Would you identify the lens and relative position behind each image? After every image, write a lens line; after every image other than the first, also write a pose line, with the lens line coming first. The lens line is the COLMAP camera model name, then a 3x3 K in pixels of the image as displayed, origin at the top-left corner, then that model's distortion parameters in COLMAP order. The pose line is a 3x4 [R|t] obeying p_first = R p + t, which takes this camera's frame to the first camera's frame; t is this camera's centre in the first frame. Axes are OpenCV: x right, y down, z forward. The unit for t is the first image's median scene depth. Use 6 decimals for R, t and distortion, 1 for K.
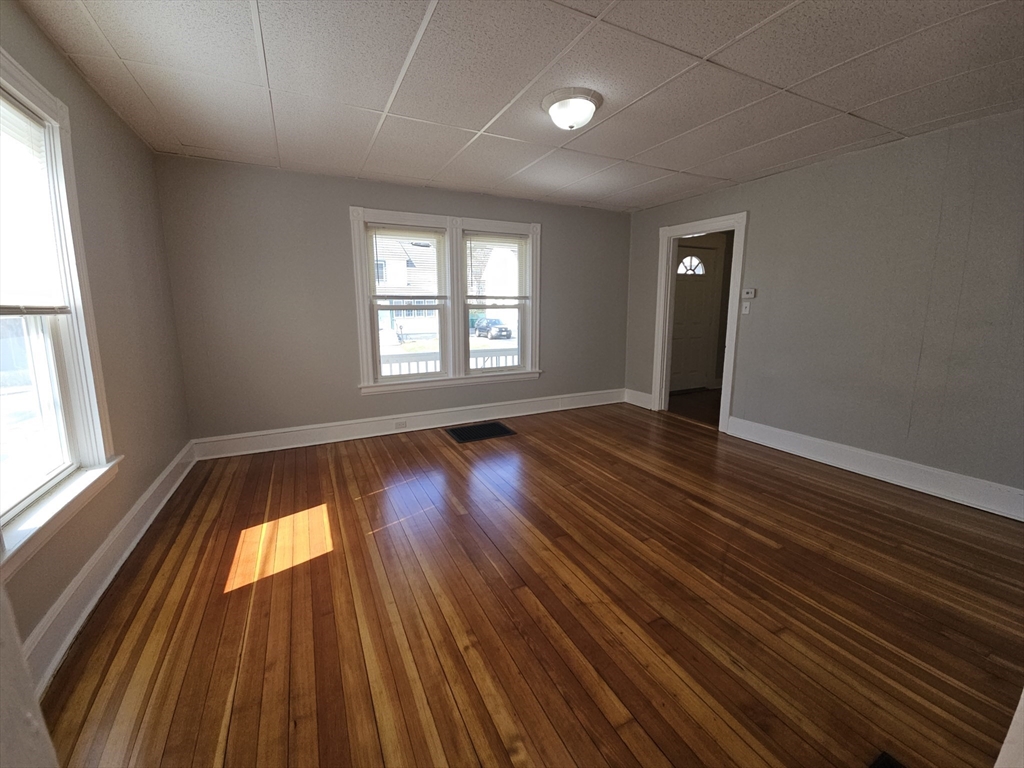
lens RADIAL K [[419.0, 0, 517.2], [0, 419.0, 371.3], [0, 0, 1]] dist [0.000155, -0.000470]
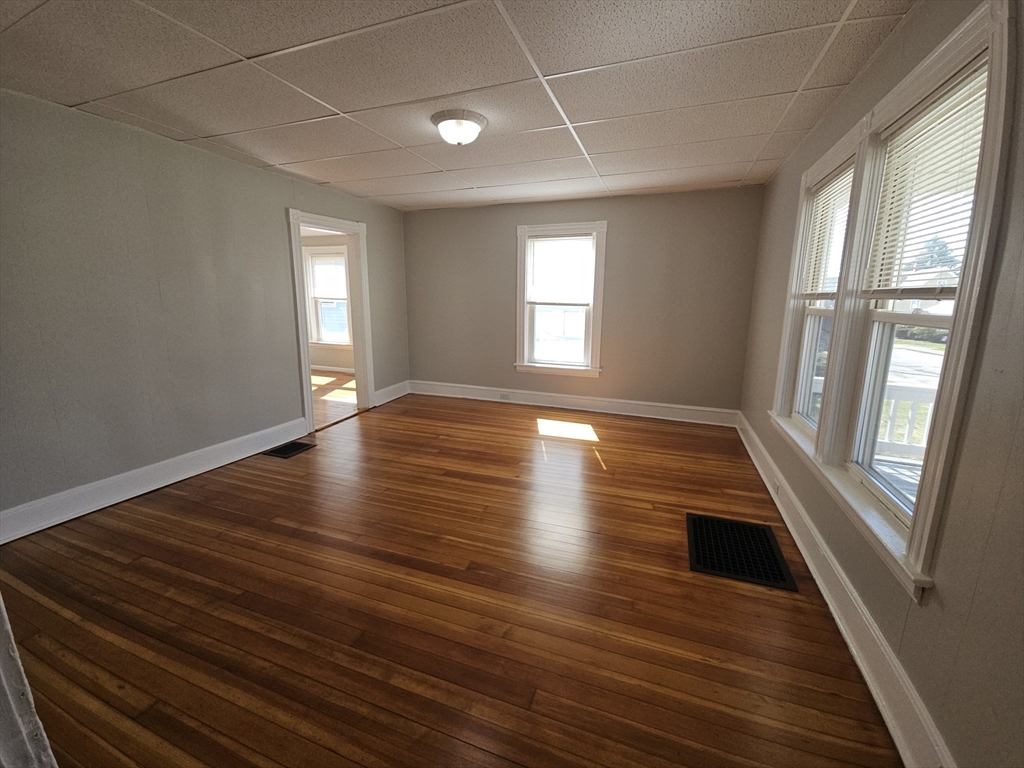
lens RADIAL K [[419.0, 0, 517.2], [0, 419.0, 371.3], [0, 0, 1]] dist [0.000155, -0.000470]
pose [[-0.731299, 0.117860, -0.671797, 0.789587], [-0.112580, 0.950589, 0.289322, -0.340853], [0.672702, 0.287212, -0.681896, 1.940405]]
